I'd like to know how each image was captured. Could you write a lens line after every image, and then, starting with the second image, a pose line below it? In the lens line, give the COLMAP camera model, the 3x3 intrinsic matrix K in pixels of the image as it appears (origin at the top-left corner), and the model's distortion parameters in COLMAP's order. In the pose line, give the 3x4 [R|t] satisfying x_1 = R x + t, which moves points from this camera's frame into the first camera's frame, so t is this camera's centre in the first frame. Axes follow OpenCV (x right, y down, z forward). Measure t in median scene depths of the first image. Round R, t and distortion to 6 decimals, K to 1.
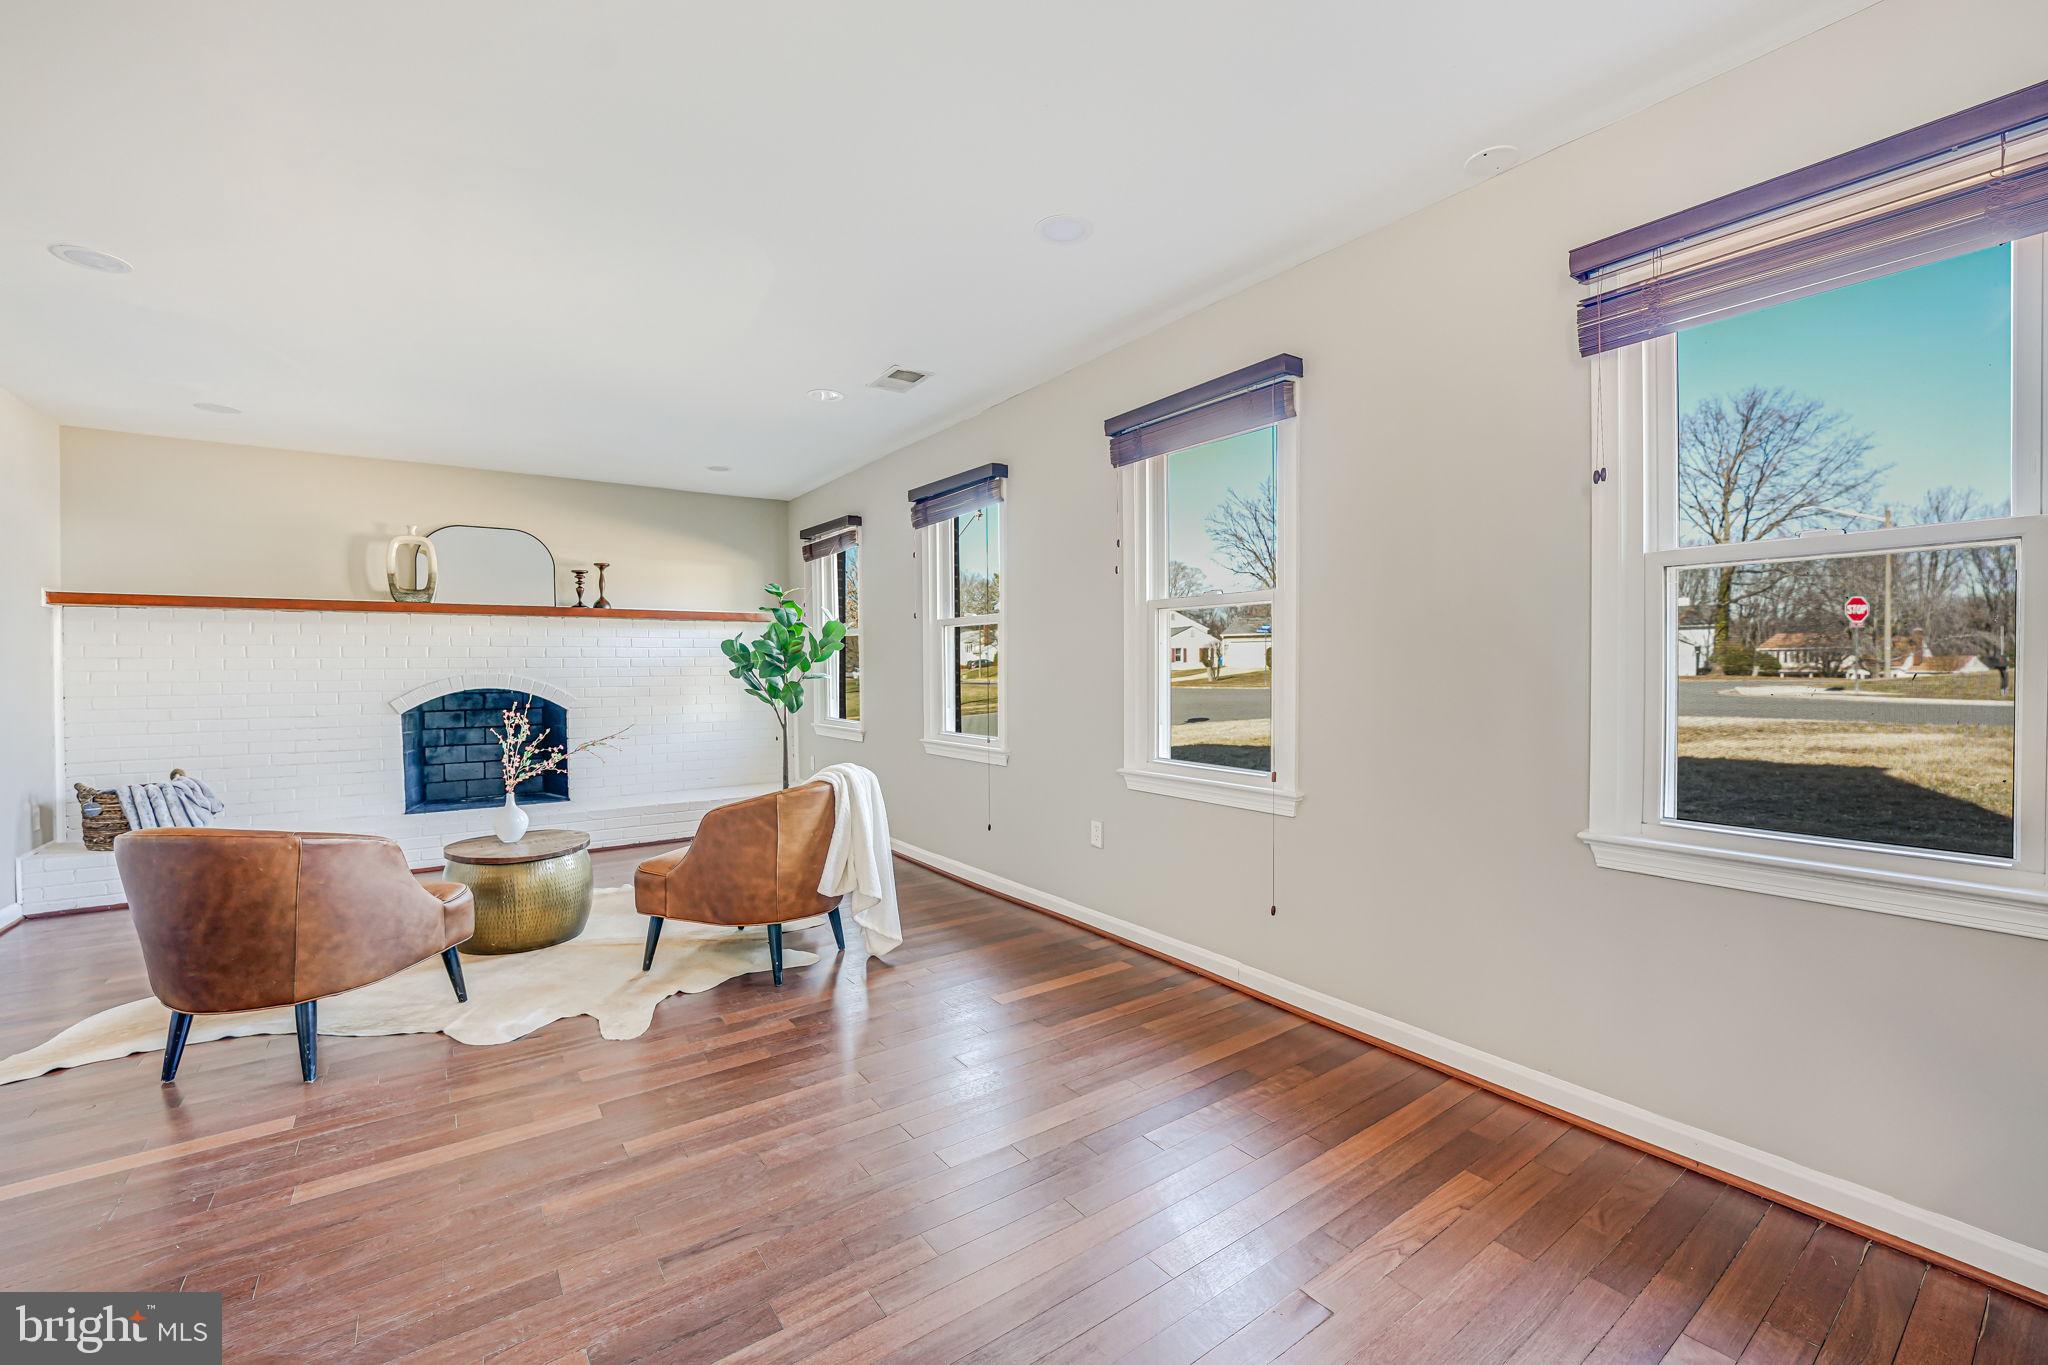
lens RADIAL K [[831.1, 0, 1024.0], [0, 831.1, 682.5], [0, 0, 1]] dist [-0.023366, 0.000246]
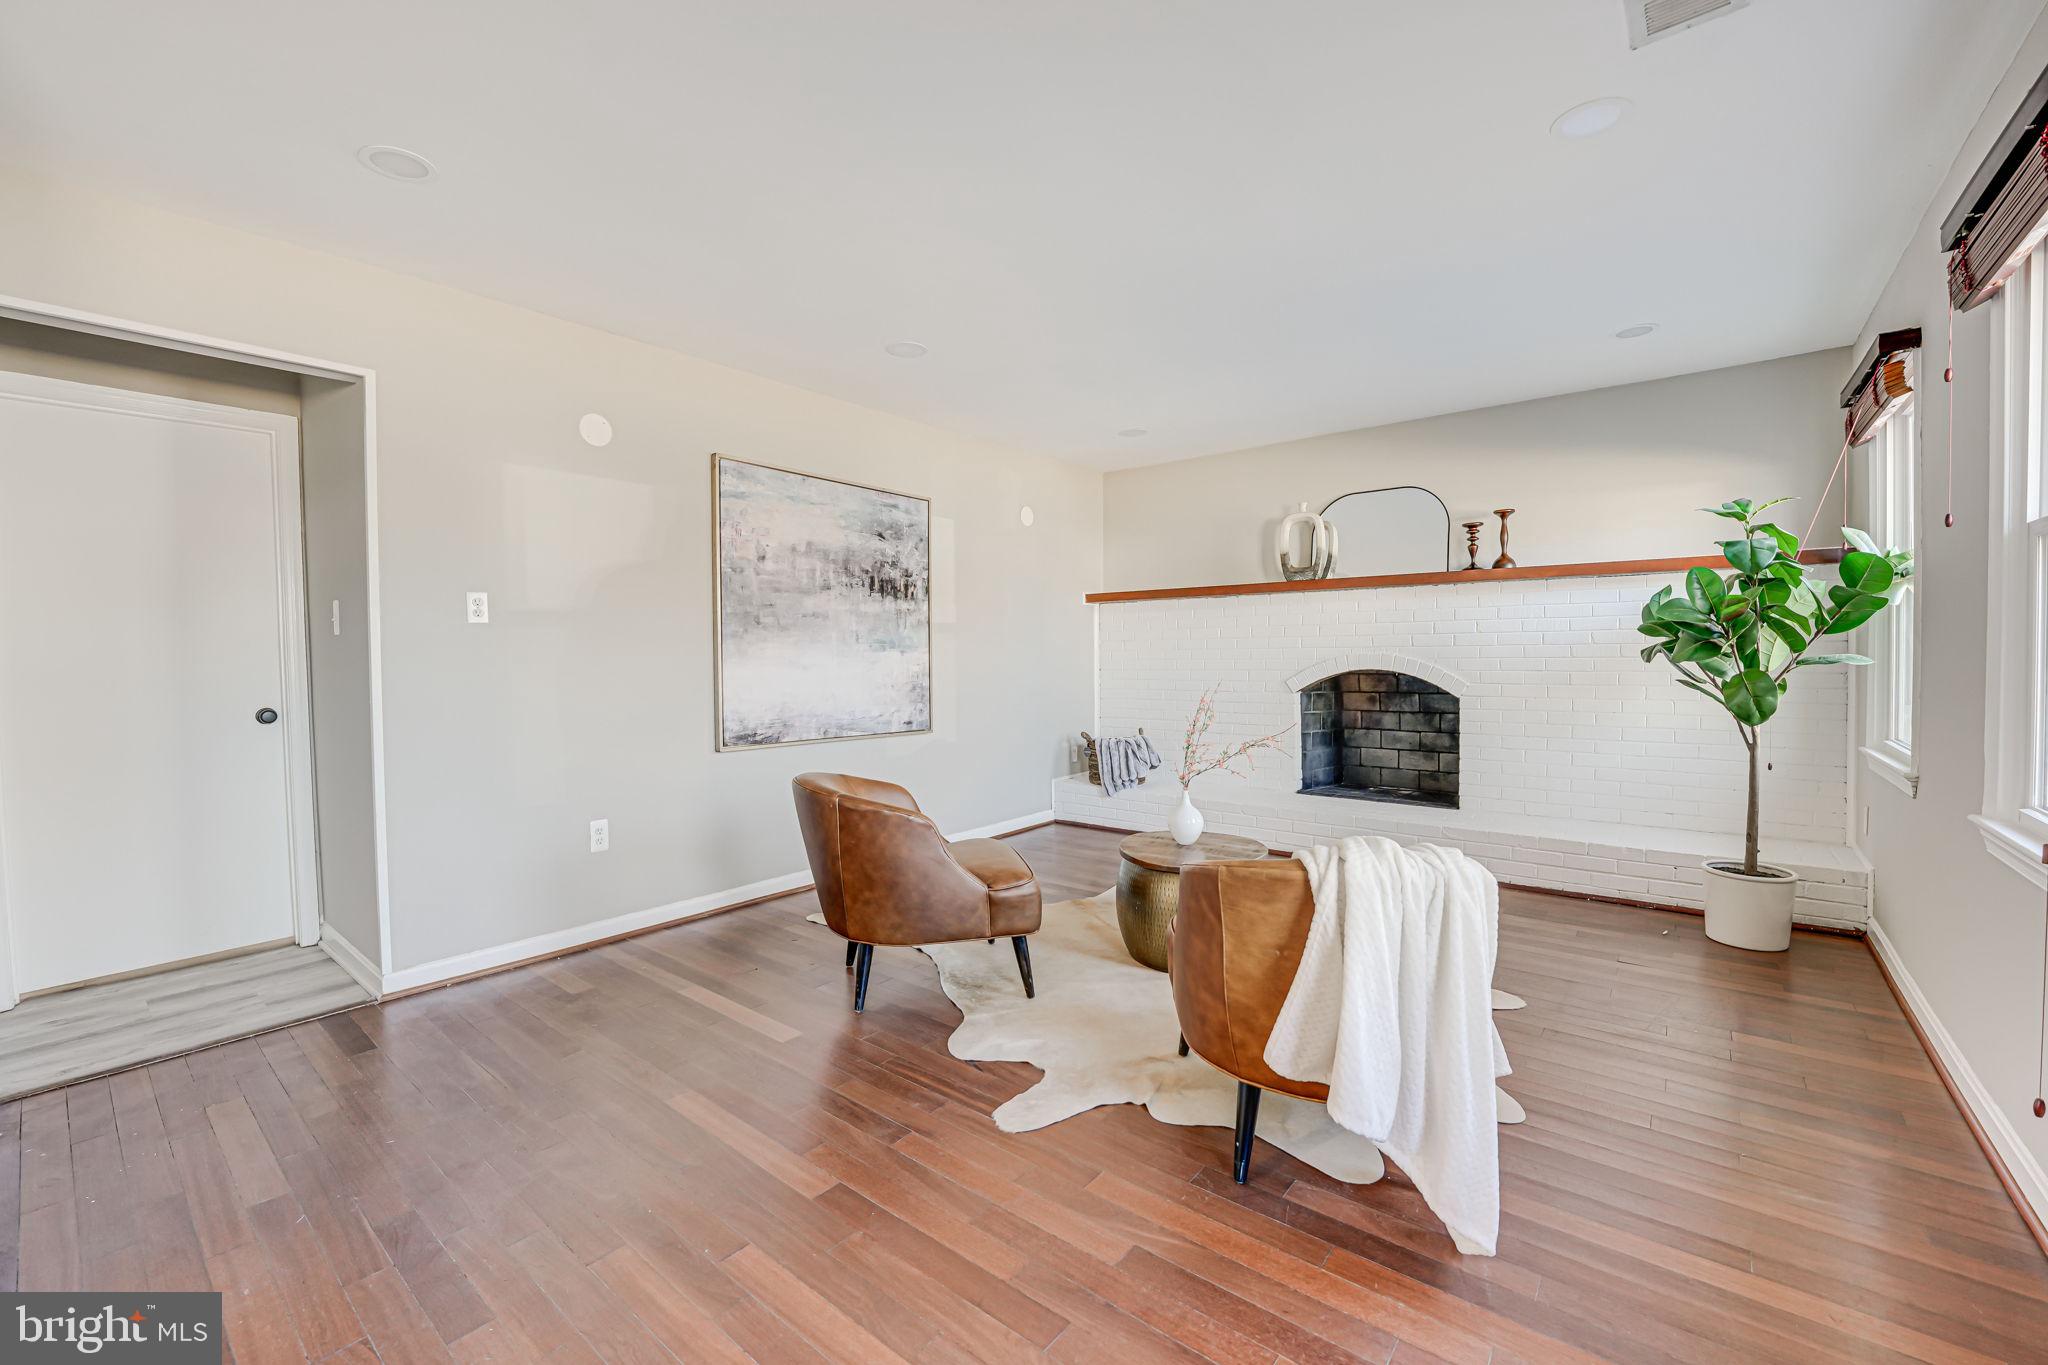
lens RADIAL K [[831.1, 0, 1024.0], [0, 831.1, 682.5], [0, 0, 1]] dist [-0.023366, 0.000246]
pose [[0.260486, 0.037072, -0.964766, 0.128586], [-0.009182, 0.999312, 0.035920, -0.007756], [0.965434, -0.000498, 0.260648, 0.402817]]
